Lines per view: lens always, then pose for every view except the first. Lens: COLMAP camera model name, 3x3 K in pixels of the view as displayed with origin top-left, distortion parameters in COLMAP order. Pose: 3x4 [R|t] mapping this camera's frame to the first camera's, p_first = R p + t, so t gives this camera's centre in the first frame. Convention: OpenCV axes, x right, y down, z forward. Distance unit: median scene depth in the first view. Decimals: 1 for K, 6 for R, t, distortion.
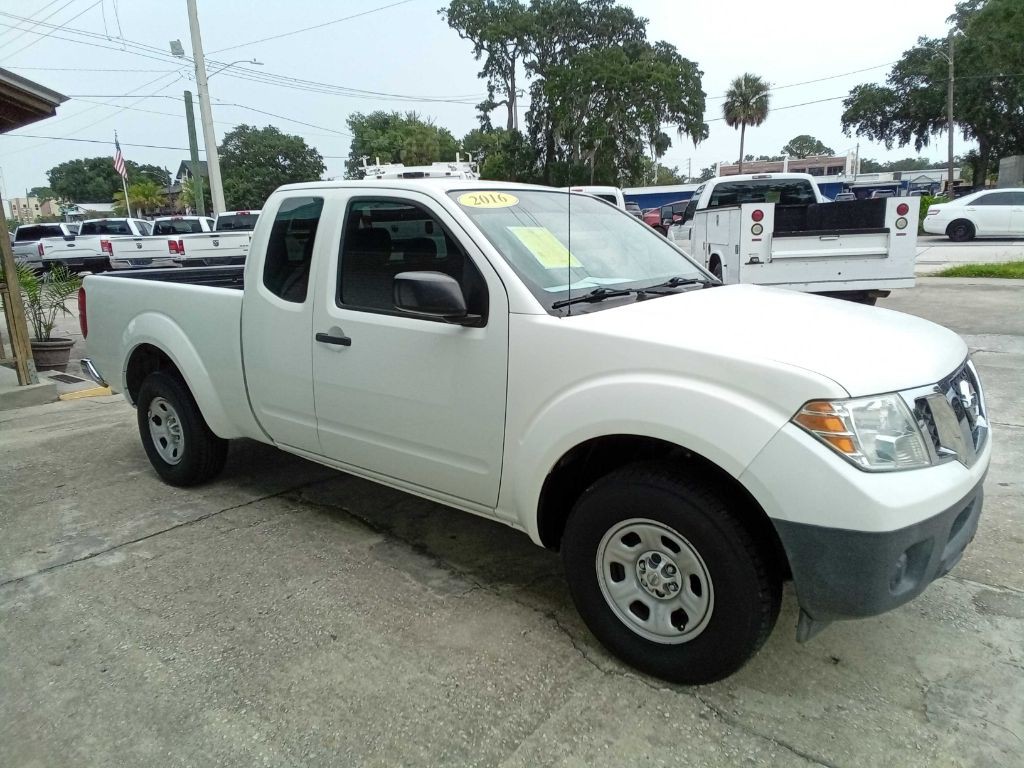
lens RADIAL K [[694.5, 0, 513.3], [0, 694.5, 383.4], [0, 0, 1]] dist [0.075234, -0.084497]
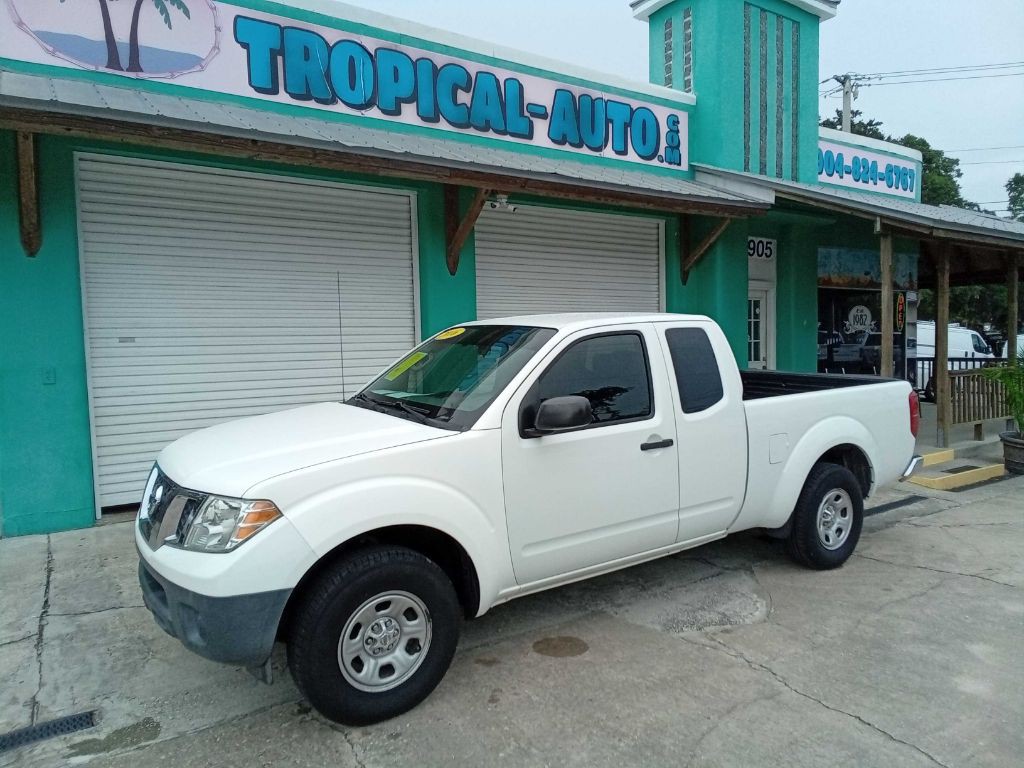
lens RADIAL K [[694.5, 0, 519.7], [0, 694.5, 384.4], [0, 0, 1]] dist [0.075234, -0.084497]
pose [[-0.304562, 0.100670, -0.947158, 0.994457], [-0.195602, 0.966595, 0.165632, -0.320877], [0.932192, 0.235712, -0.274697, 1.160389]]
